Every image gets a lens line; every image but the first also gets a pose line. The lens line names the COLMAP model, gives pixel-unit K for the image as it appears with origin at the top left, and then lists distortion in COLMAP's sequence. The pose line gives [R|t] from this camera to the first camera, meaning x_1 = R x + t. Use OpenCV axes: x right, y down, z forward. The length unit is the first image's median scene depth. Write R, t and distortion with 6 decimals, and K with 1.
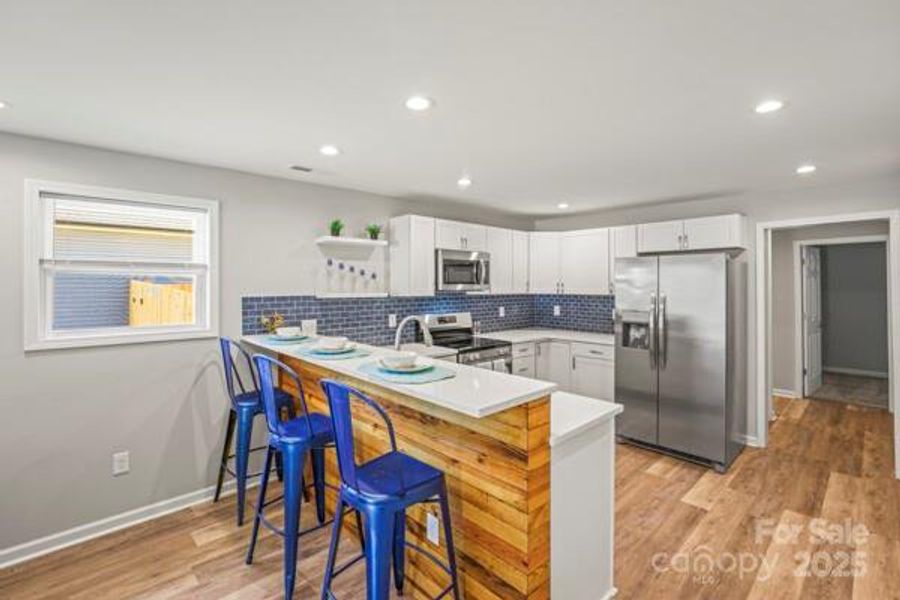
lens RADIAL K [[406.5, 0, 447.3], [0, 406.5, 278.5], [0, 0, 1]] dist [-0.022590, 0.003347]
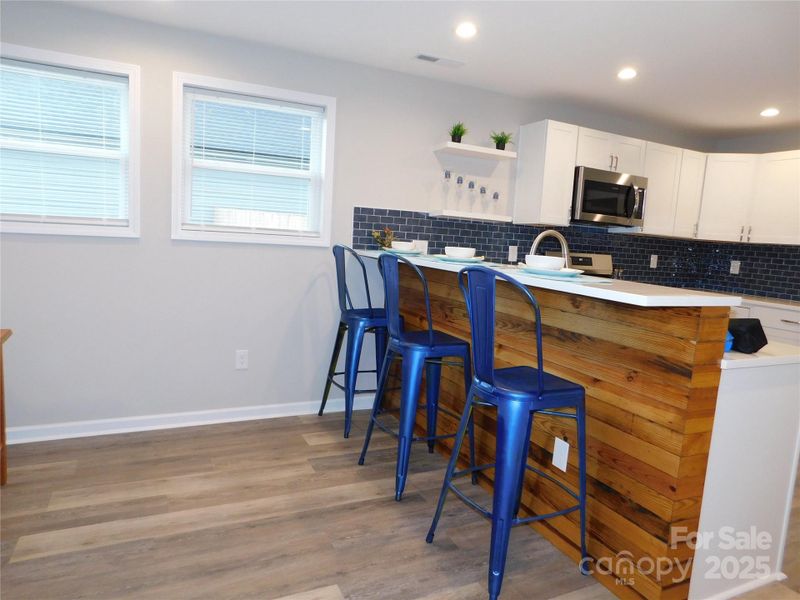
lens RADIAL K [[530.3, 0, 396.3], [0, 530.3, 300.3], [0, 0, 1]] dist [-0.061413, 0.050300]
pose [[0.950931, 0.096636, -0.293923, -0.047935], [-0.059590, 0.989390, 0.132499, 0.093448], [0.303609, -0.108483, 0.946601, -0.127456]]
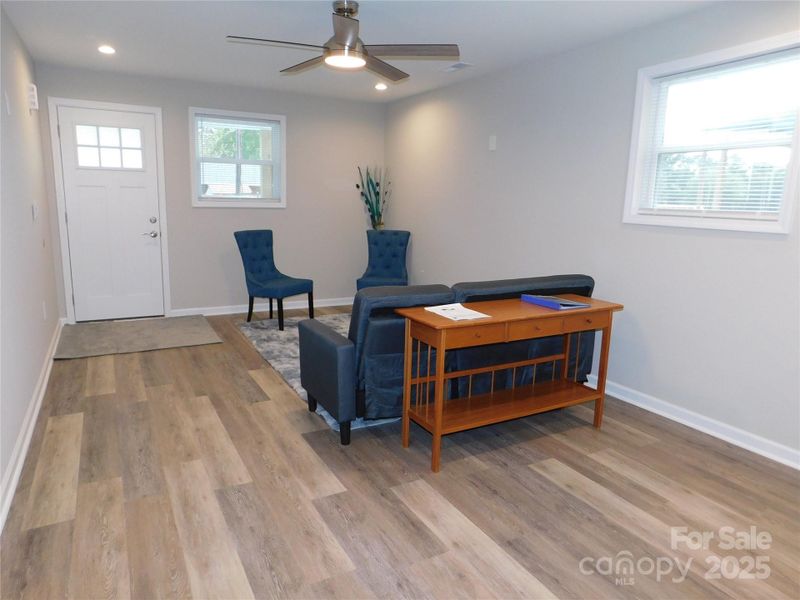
lens RADIAL K [[530.3, 0, 398.7], [0, 530.3, 300.8], [0, 0, 1]] dist [-0.061413, 0.050300]
pose [[-0.241911, 0.181673, -0.953139, 0.183885], [-0.018734, 0.981258, 0.191787, 0.092912], [0.970118, 0.064252, -0.233973, 0.287611]]
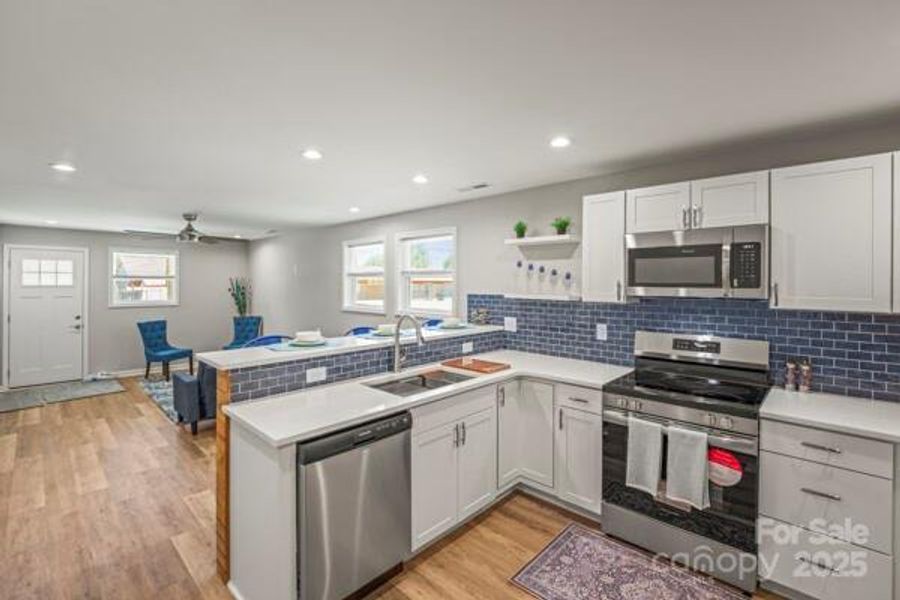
lens RADIAL K [[406.5, 0, 441.7], [0, 406.5, 278.6], [0, 0, 1]] dist [-0.022590, 0.003347]
pose [[0.047848, -0.007671, -0.998825, 0.855017], [0.007476, 0.999945, -0.007321, 0.004656], [0.998827, -0.007117, 0.047903, 0.875557]]
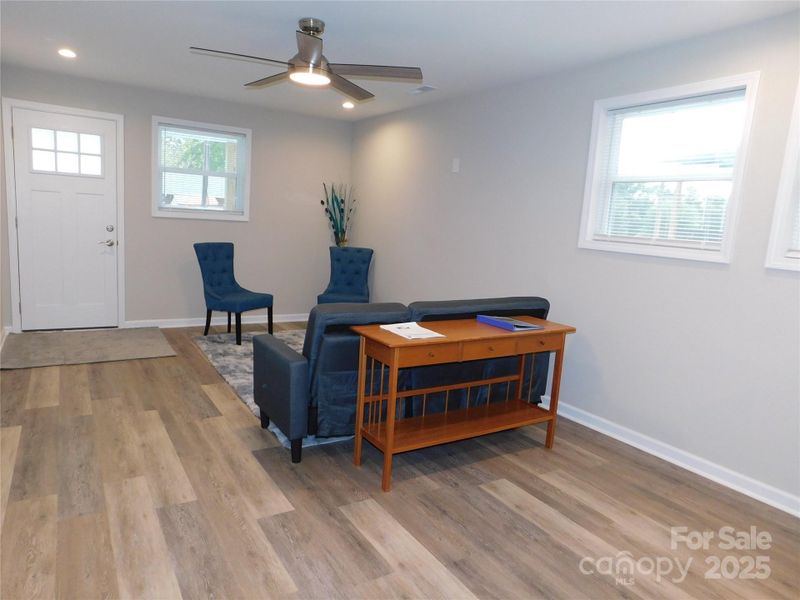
lens RADIAL K [[530.3, 0, 398.5], [0, 530.3, 300.5], [0, 0, 1]] dist [-0.061413, 0.050300]
pose [[-0.185297, 0.142317, -0.972322, 0.181040], [-0.057138, 0.986223, 0.155240, 0.092810], [0.981020, 0.084322, -0.174613, 0.305365]]
